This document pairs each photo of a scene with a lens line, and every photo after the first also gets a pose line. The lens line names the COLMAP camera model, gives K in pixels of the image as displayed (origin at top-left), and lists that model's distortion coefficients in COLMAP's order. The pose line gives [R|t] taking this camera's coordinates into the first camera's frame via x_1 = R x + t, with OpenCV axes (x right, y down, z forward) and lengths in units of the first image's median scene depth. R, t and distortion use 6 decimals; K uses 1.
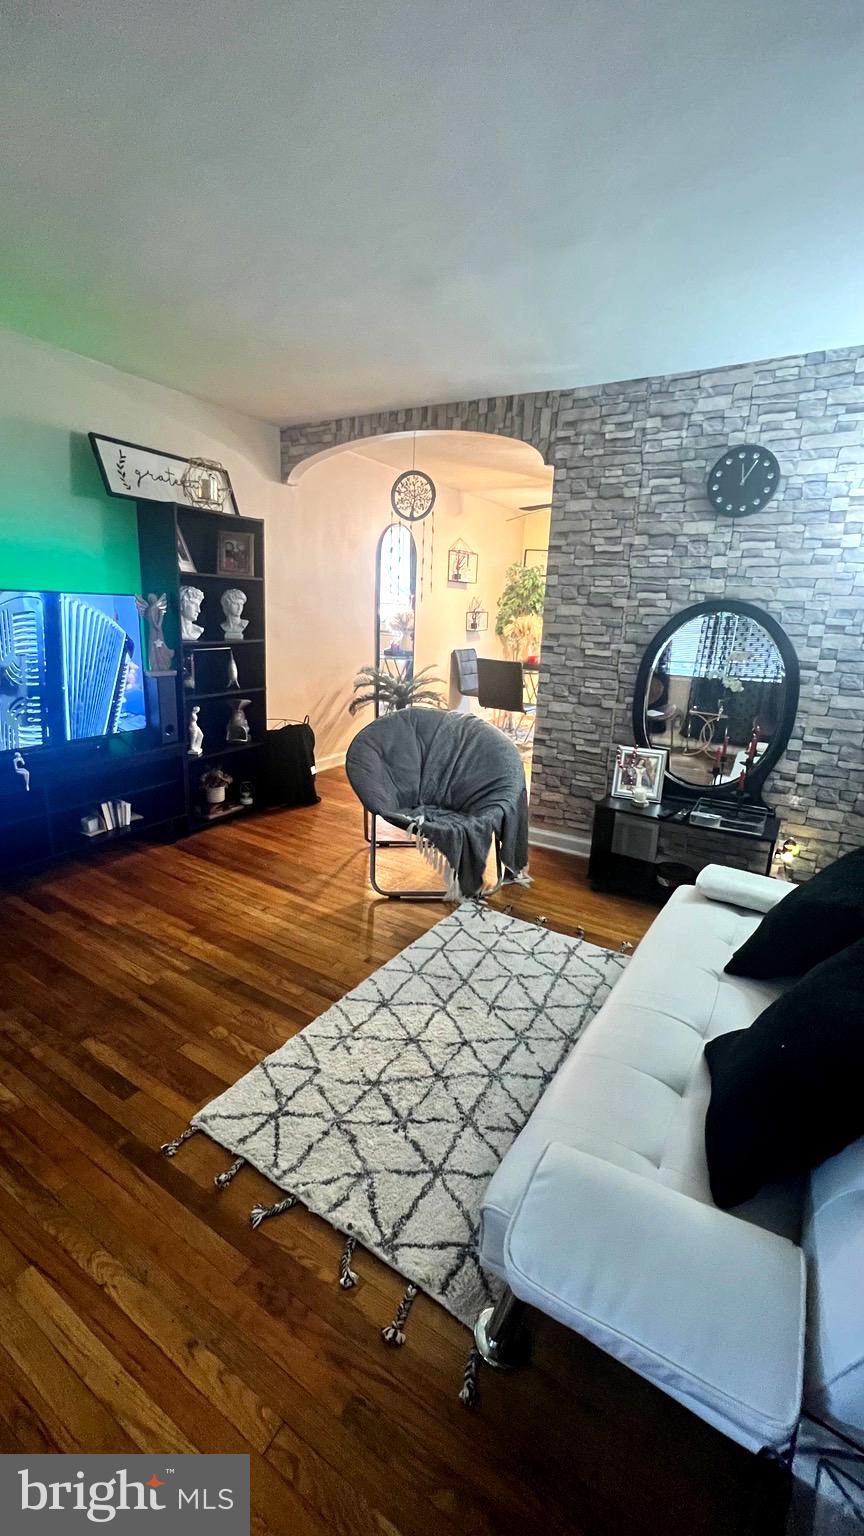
lens RADIAL K [[609.8, 0, 432.8], [0, 609.8, 766.2], [0, 0, 1]] dist [-0.001206, -0.000162]
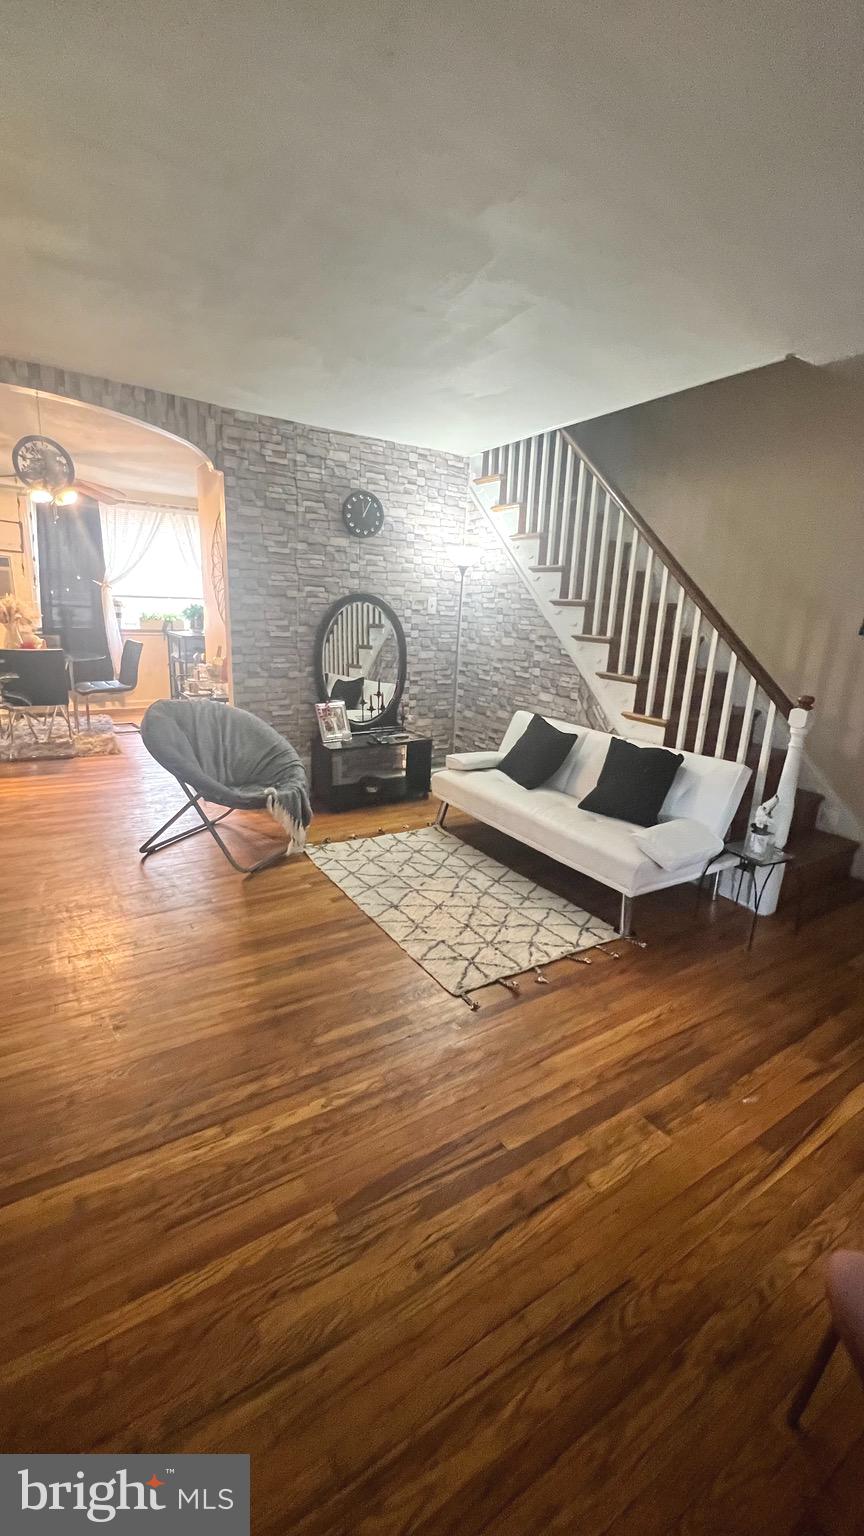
lens RADIAL K [[609.8, 0, 430.2], [0, 609.8, 766.0], [0, 0, 1]] dist [-0.001206, -0.000162]
pose [[0.437009, -0.246131, 0.865126, -0.866725], [0.202388, 0.964074, 0.172048, -0.093342], [-0.876392, 0.099904, 0.471123, 0.206560]]
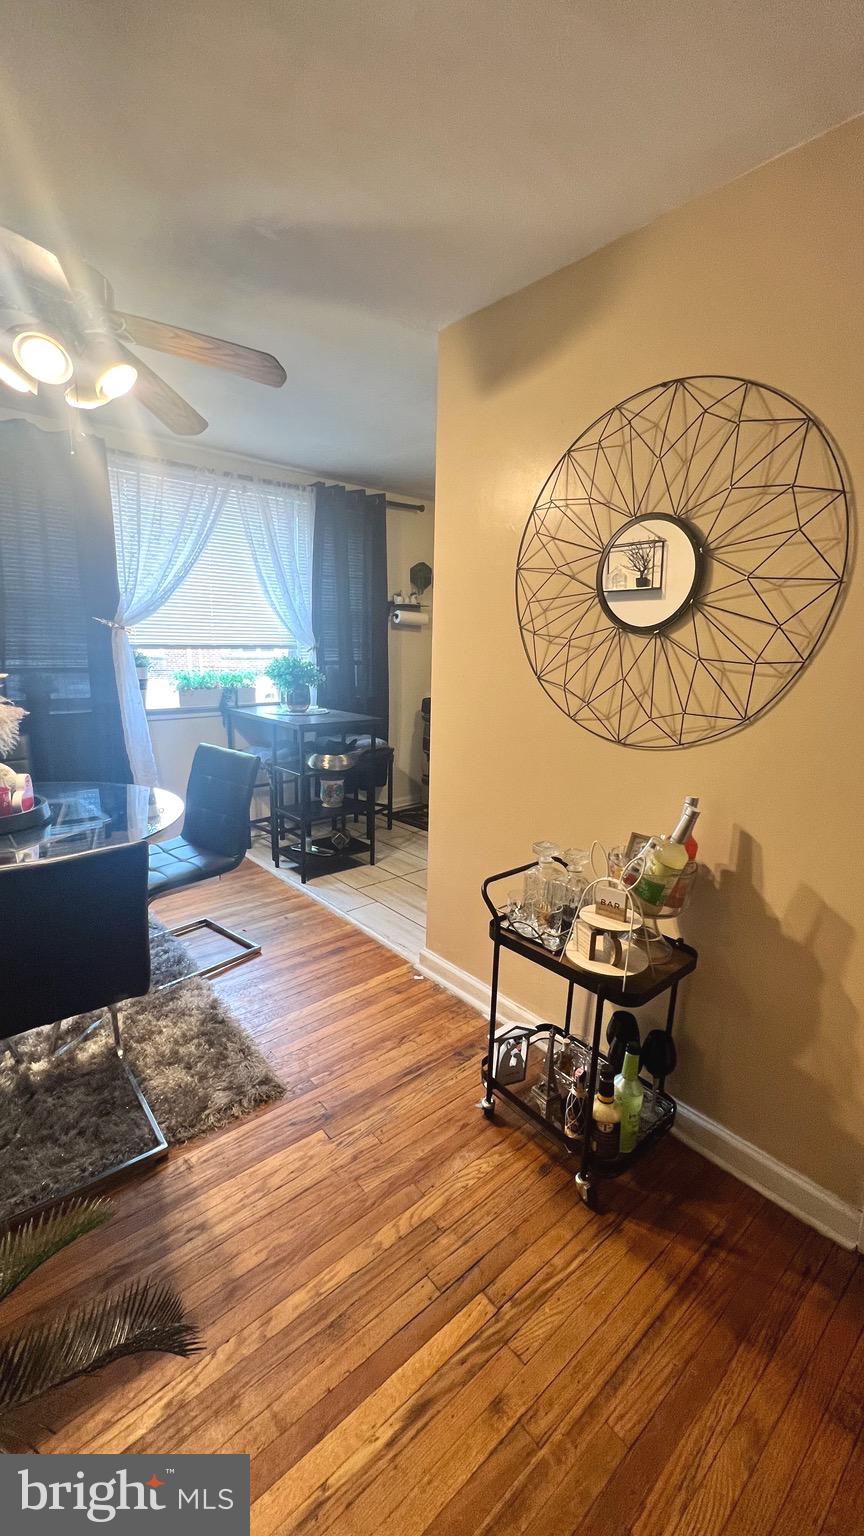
lens RADIAL K [[609.8, 0, 431.9], [0, 609.8, 766.7], [0, 0, 1]] dist [-0.001206, -0.000162]
pose [[0.301347, -0.225021, 0.926583, -0.120943], [0.233877, 0.959514, 0.156956, -0.418297], [-0.924387, 0.169408, 0.341774, 1.514221]]
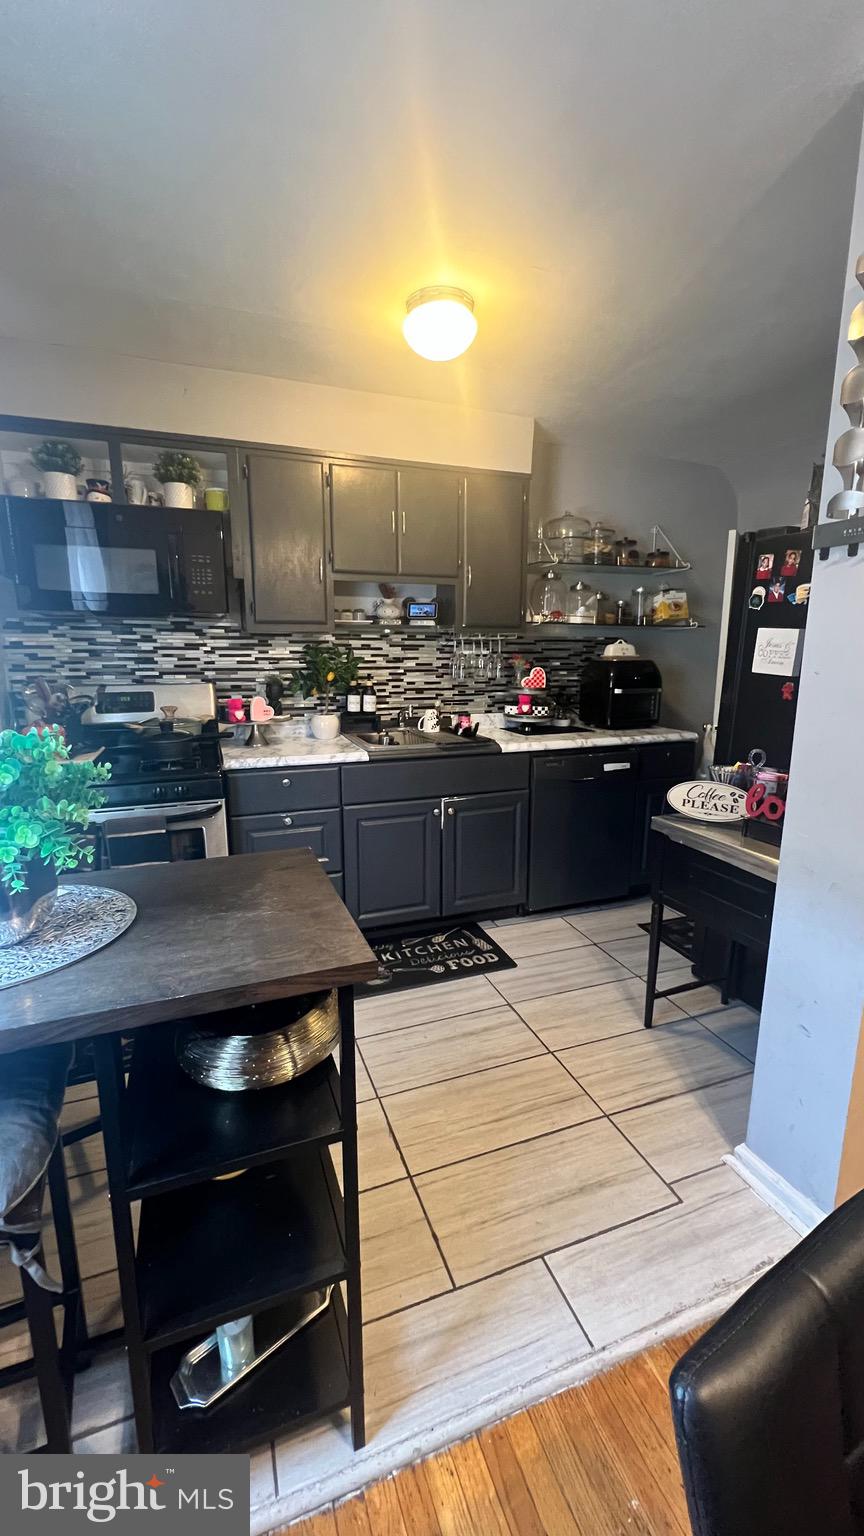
lens RADIAL K [[609.8, 0, 426.4], [0, 609.8, 772.0], [0, 0, 1]] dist [-0.001206, -0.000162]
pose [[-0.783759, -0.161290, 0.599756, 0.709761], [0.126653, 0.903888, 0.408589, -0.582136], [-0.608014, 0.396196, -0.688003, 2.294092]]
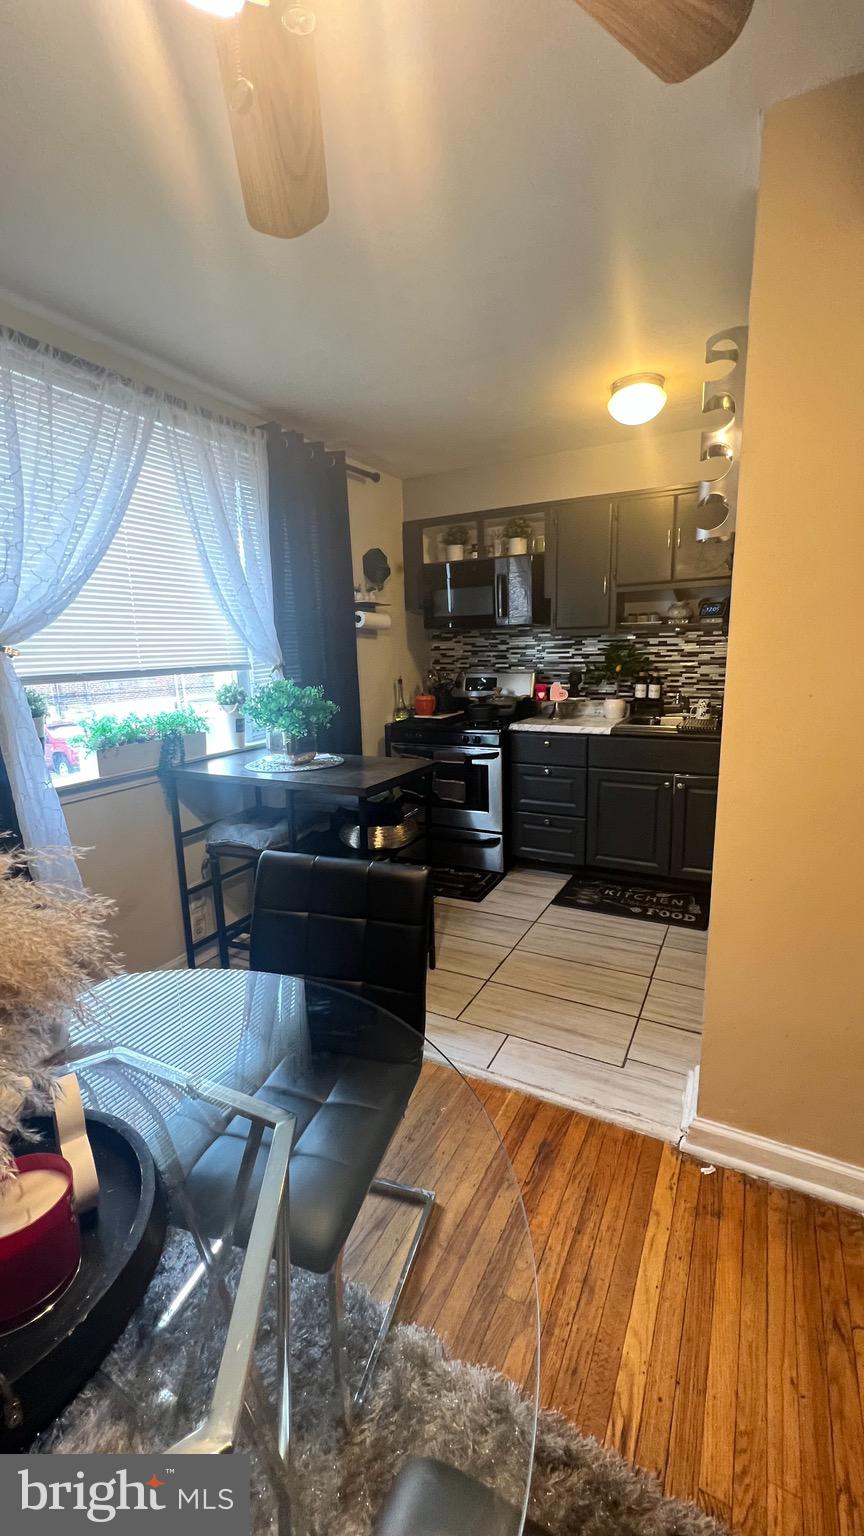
lens RADIAL K [[609.8, 0, 430.7], [0, 609.8, 766.2], [0, 0, 1]] dist [-0.001206, -0.000162]
pose [[-0.062244, -0.227153, 0.971868, 0.190542], [0.275401, 0.932042, 0.235483, -0.546984], [-0.959312, 0.282311, 0.004544, 2.046818]]
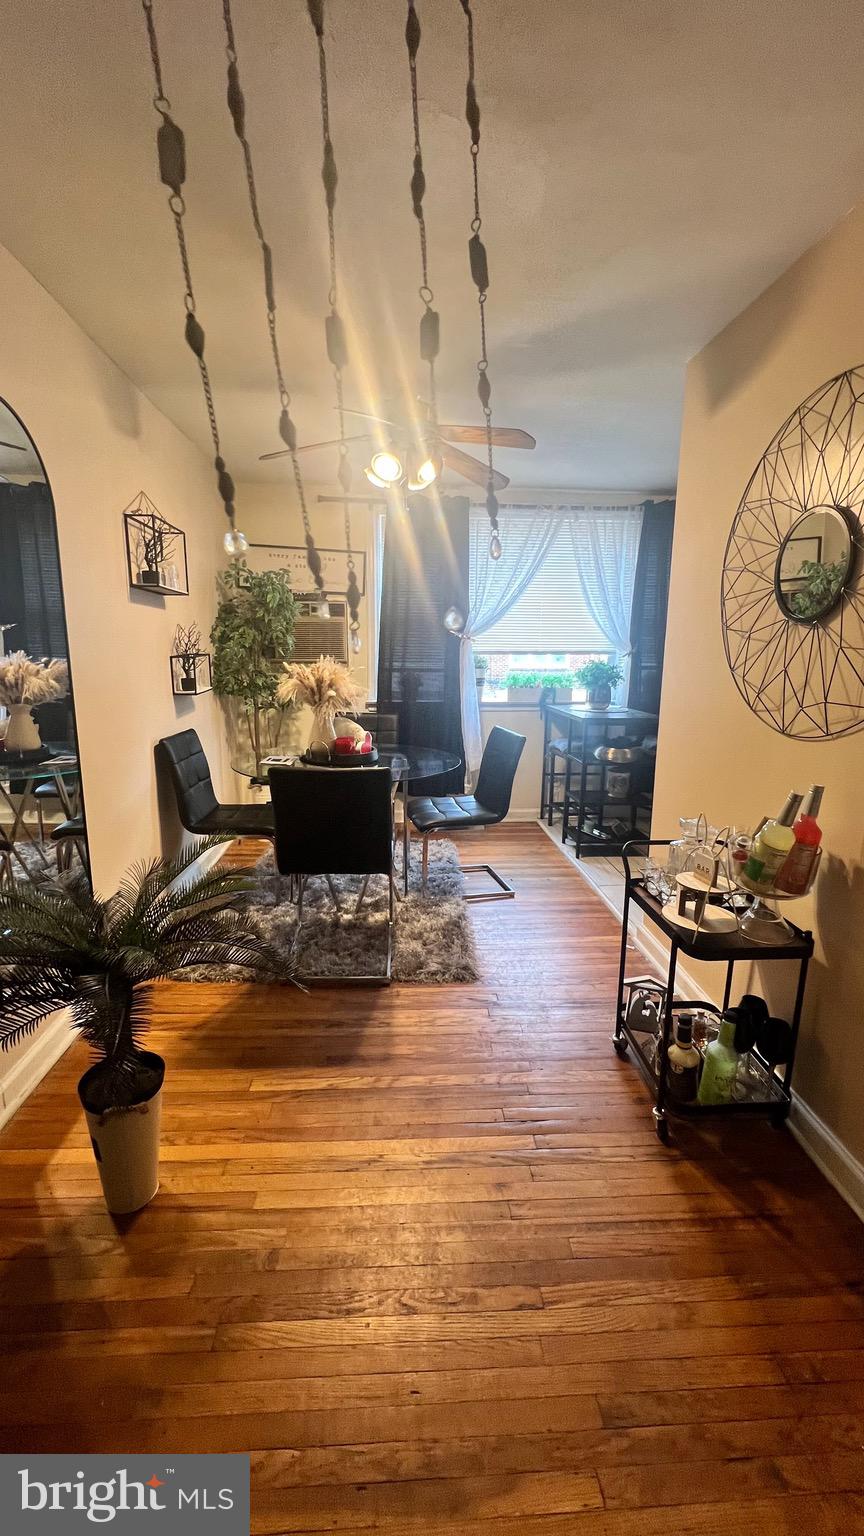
lens RADIAL K [[609.8, 0, 435.5], [0, 609.8, 766.5], [0, 0, 1]] dist [-0.001206, -0.000162]
pose [[0.813054, -0.142821, 0.564399, -0.135632], [0.171852, 0.985121, 0.001720, -0.324824], [-0.556247, 0.095594, 0.825501, 1.217706]]
